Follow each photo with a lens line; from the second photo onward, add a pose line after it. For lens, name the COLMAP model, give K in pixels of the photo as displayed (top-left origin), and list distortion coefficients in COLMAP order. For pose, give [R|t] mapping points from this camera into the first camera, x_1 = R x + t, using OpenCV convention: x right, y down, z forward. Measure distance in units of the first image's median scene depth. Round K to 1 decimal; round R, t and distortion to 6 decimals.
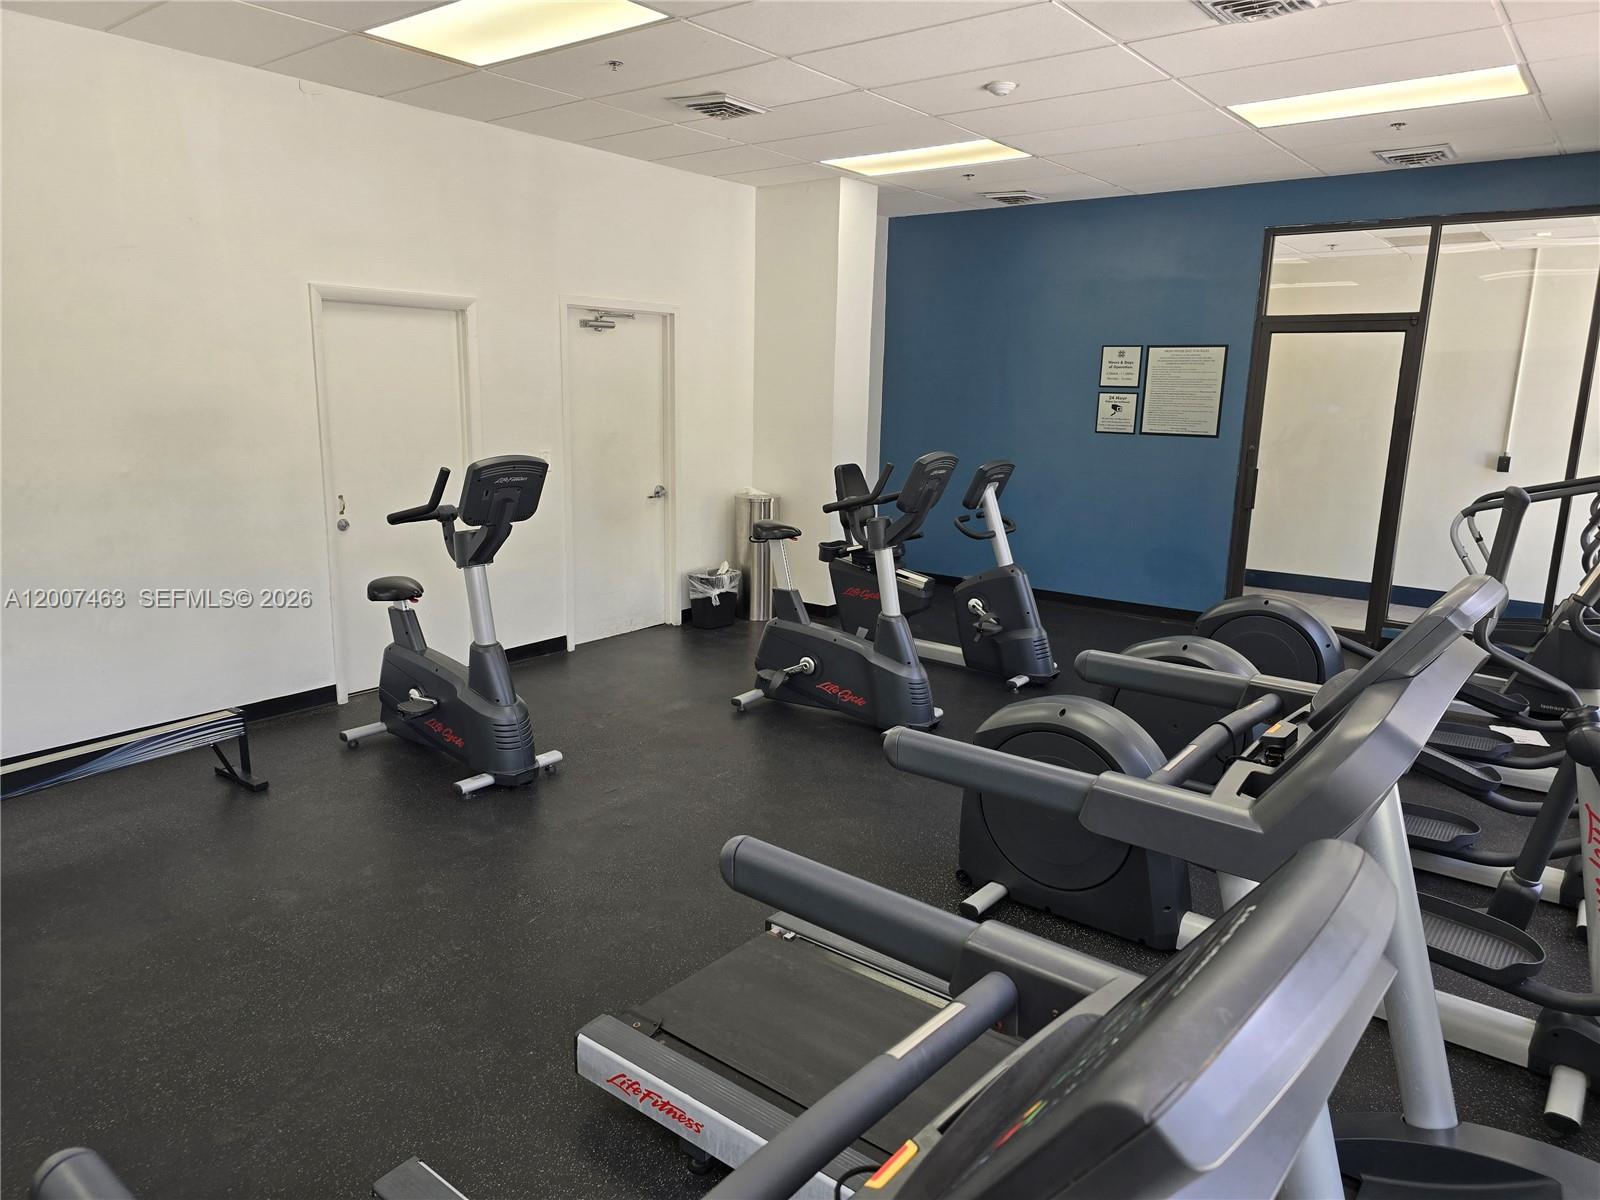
lens RADIAL K [[1070.0, 0, 800.0], [0, 1070.0, 600.0], [0, 0, 1]] dist [0.008613, 0.000457]
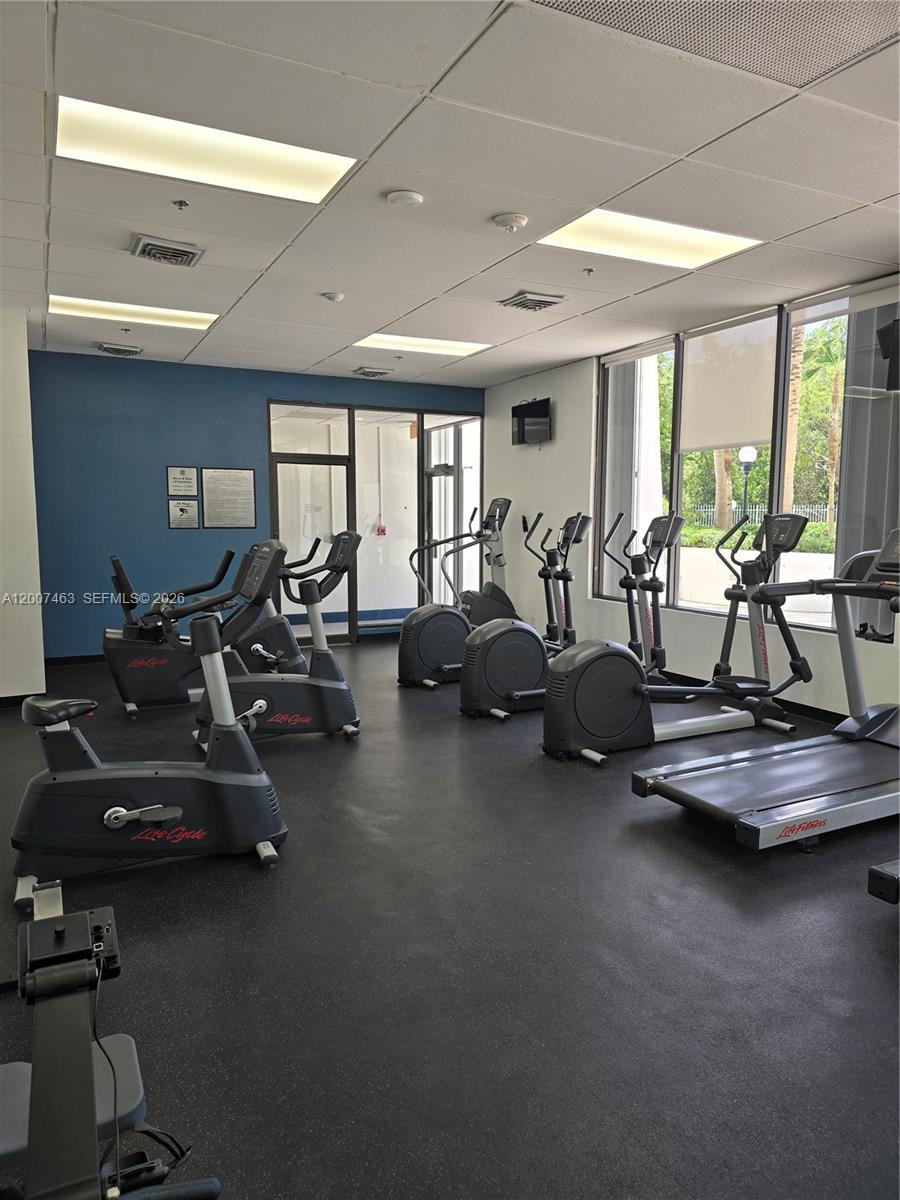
lens RADIAL K [[786.3, 0, 450.0], [0, 786.3, 600.0], [0, 0, 1]] dist [0.001494, 0.000377]
pose [[0.407470, -0.114913, 0.905960, -0.554913], [0.188955, 0.981192, 0.039470, -0.042976], [-0.893456, 0.155103, 0.421520, 0.297769]]
